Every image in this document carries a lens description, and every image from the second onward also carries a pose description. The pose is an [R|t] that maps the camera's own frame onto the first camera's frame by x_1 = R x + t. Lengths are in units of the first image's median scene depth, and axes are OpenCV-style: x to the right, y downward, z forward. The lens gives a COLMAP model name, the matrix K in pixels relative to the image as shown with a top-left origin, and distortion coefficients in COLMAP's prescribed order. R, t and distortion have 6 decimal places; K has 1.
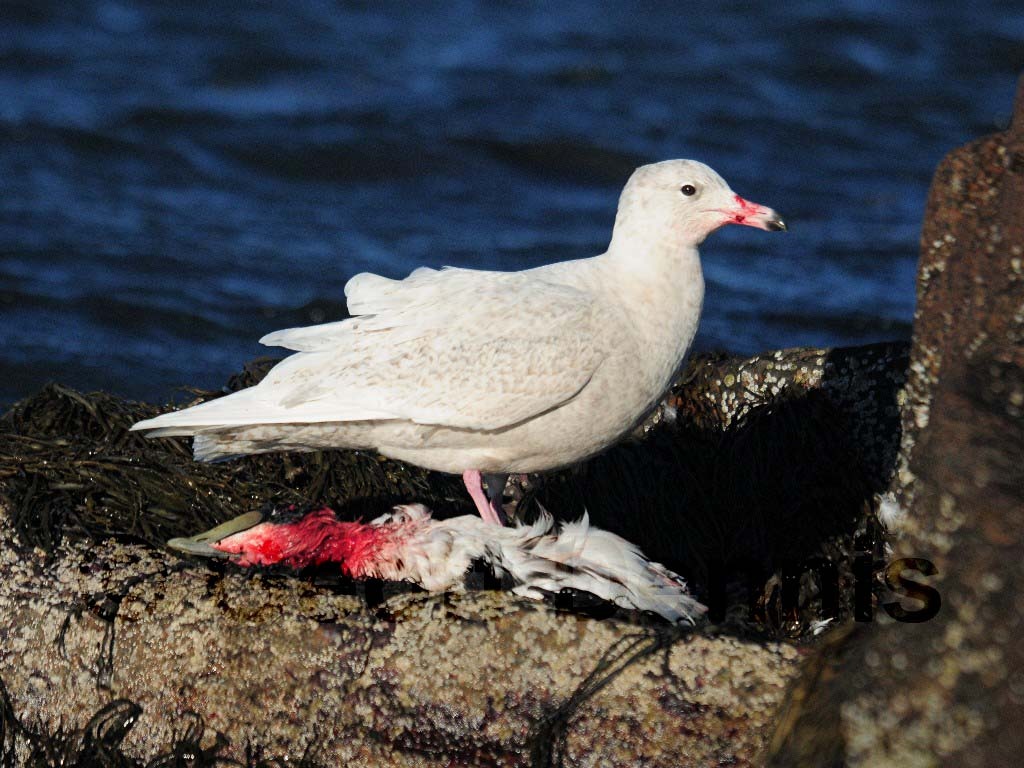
lens RADIAL K [[7141.5, 0, 512.0], [0, 7141.5, 384.0], [0, 0, 1]] dist [0.417319, 2.743829]
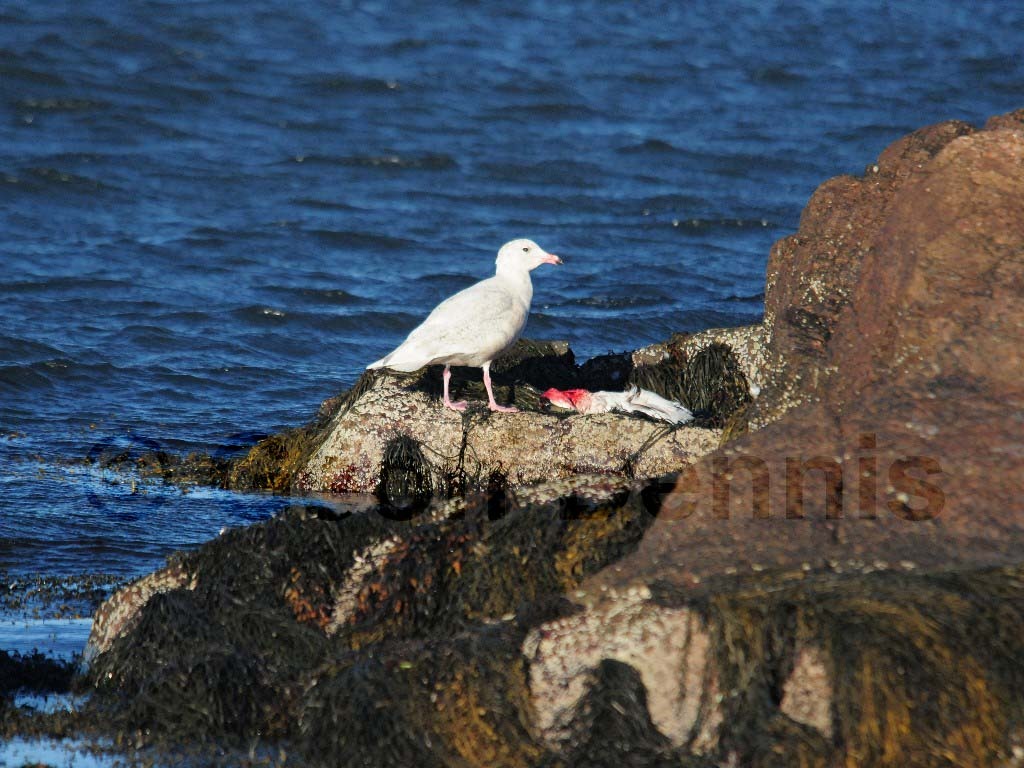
lens RADIAL K [[3002.8, 0, 567.1], [0, 3002.8, 383.4], [0, 0, 1]] dist [-0.064645, -0.115012]
pose [[0.999640, -0.025884, -0.007118, -0.009880], [0.025925, 0.999647, 0.005741, 0.011502], [0.006967, -0.005924, 0.999958, -0.119732]]
